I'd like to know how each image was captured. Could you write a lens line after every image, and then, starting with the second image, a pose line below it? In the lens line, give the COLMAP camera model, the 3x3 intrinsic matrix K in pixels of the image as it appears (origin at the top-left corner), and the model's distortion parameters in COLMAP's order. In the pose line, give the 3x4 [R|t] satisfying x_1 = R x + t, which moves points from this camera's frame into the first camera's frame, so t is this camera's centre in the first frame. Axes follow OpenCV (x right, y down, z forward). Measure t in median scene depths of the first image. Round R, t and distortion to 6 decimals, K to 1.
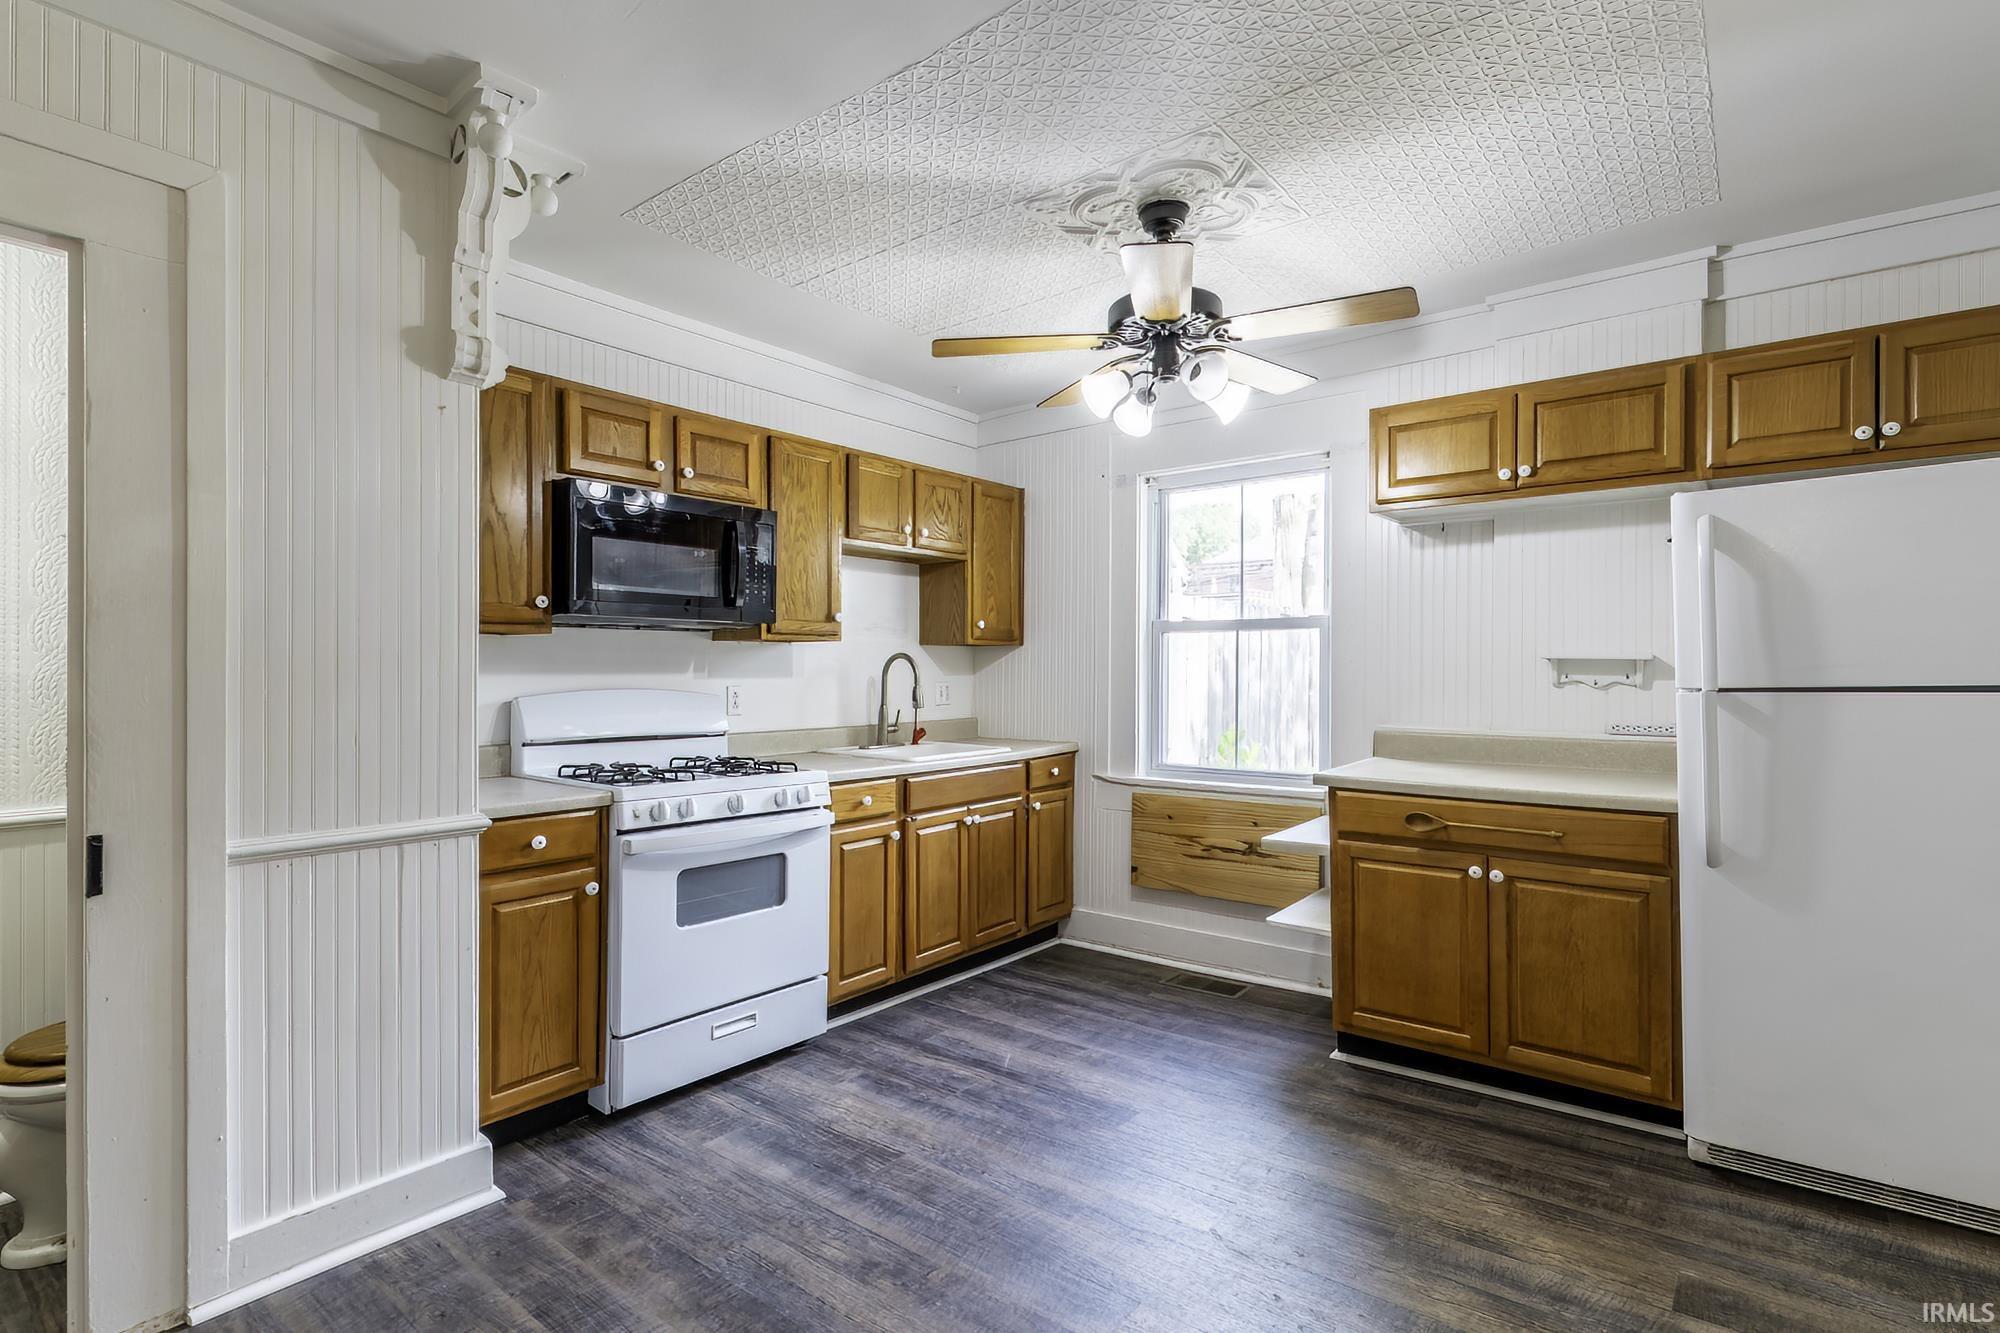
lens RADIAL K [[970.6, 0, 1020.3], [0, 970.6, 672.7], [0, 0, 1]] dist [0.000647, -0.001455]
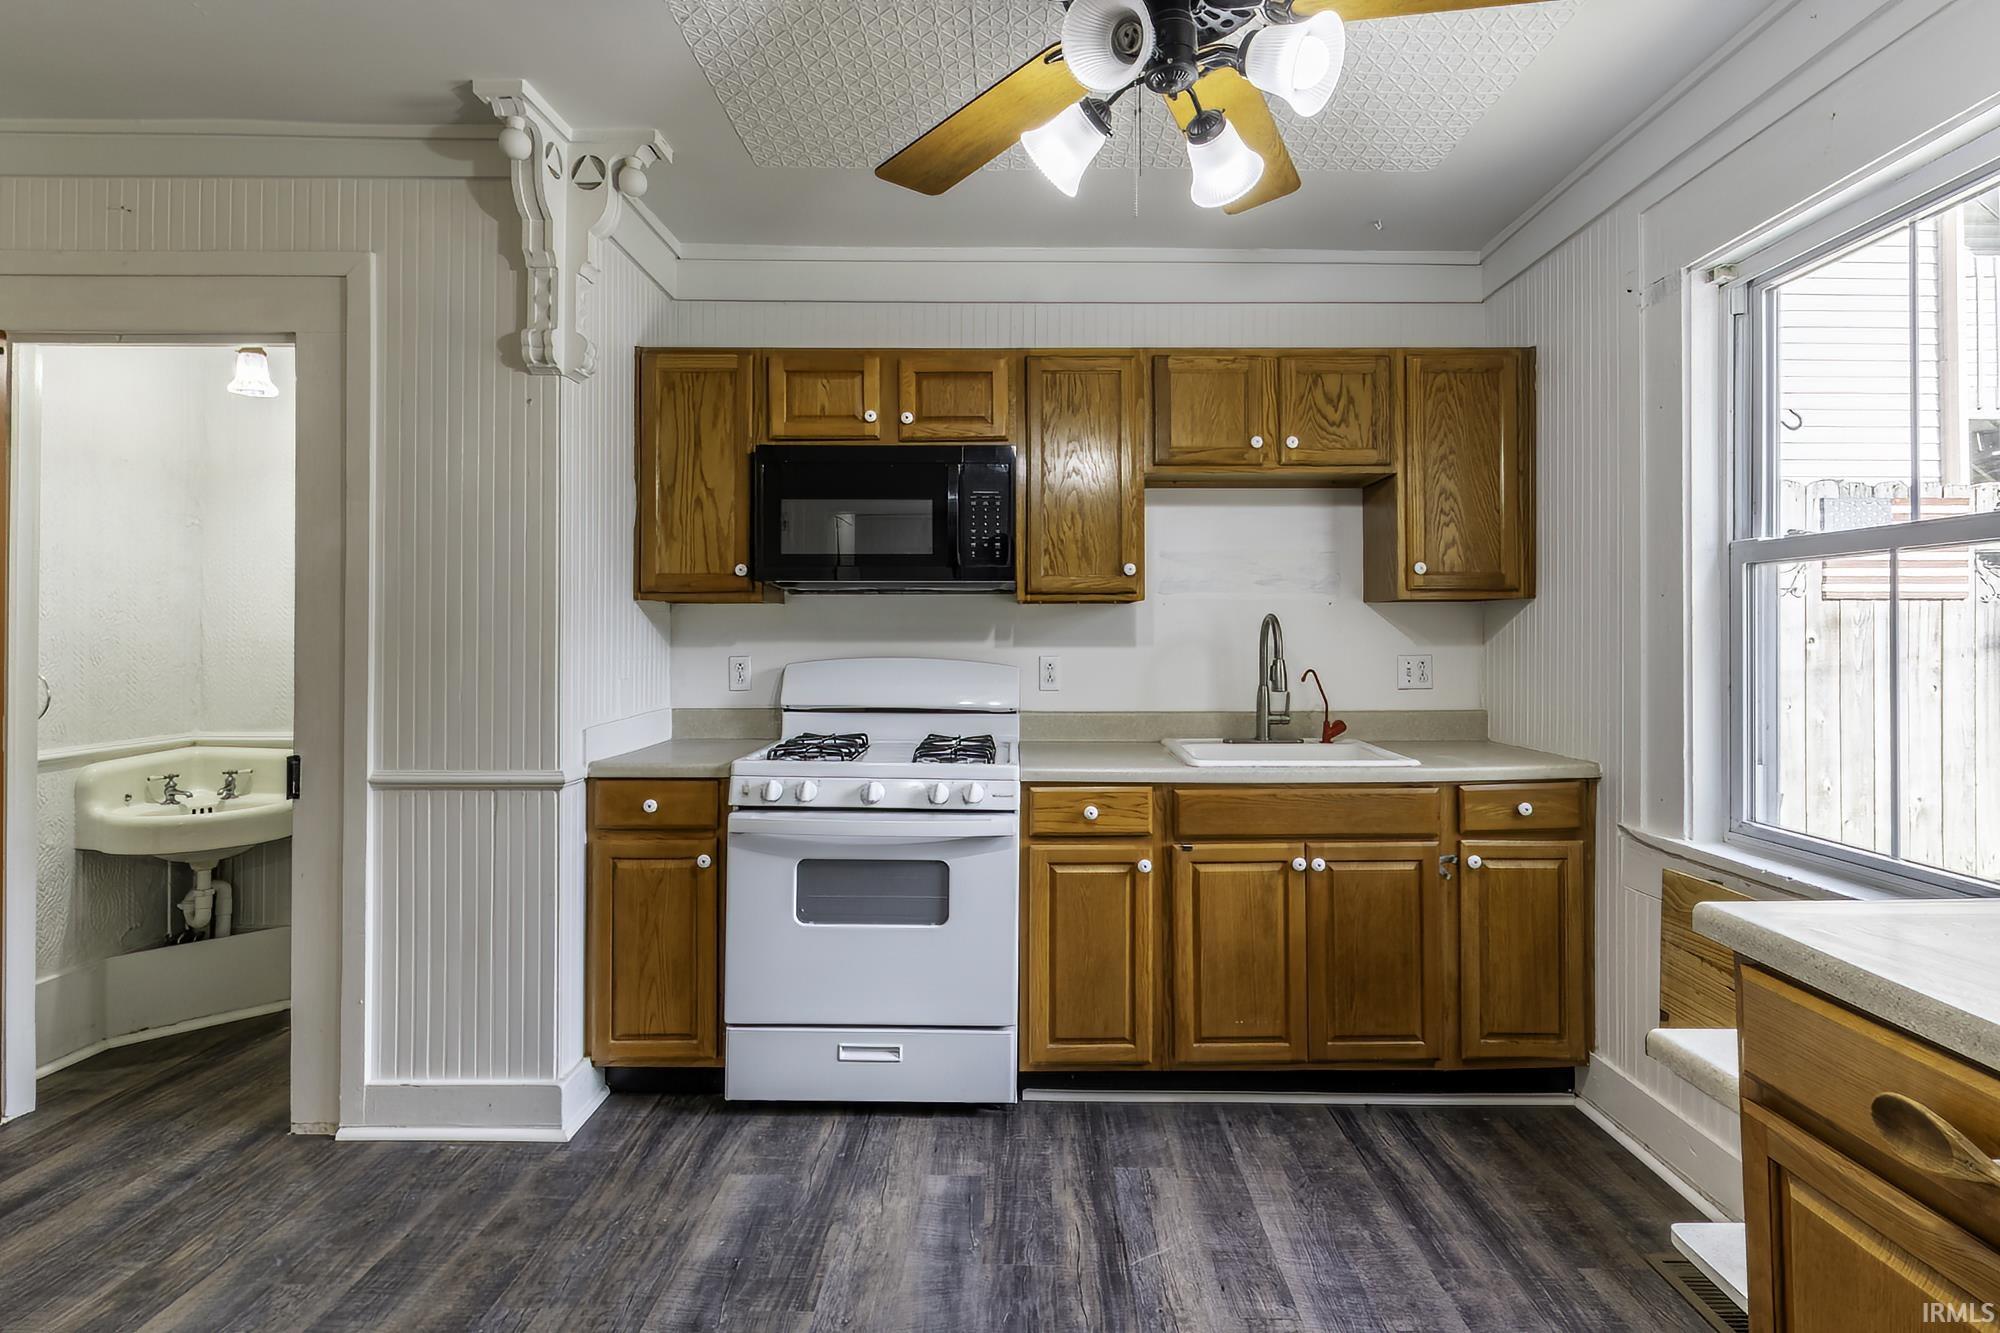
lens RADIAL K [[978.7, 0, 1108.1], [0, 978.7, 623.5], [0, 0, 1]] dist [-0.001496, 0.000710]
pose [[0.609901, -0.012719, -0.792376, 0.480137], [-0.003223, 0.999823, -0.018529, 0.000555], [0.792471, 0.013855, 0.609752, 0.586633]]
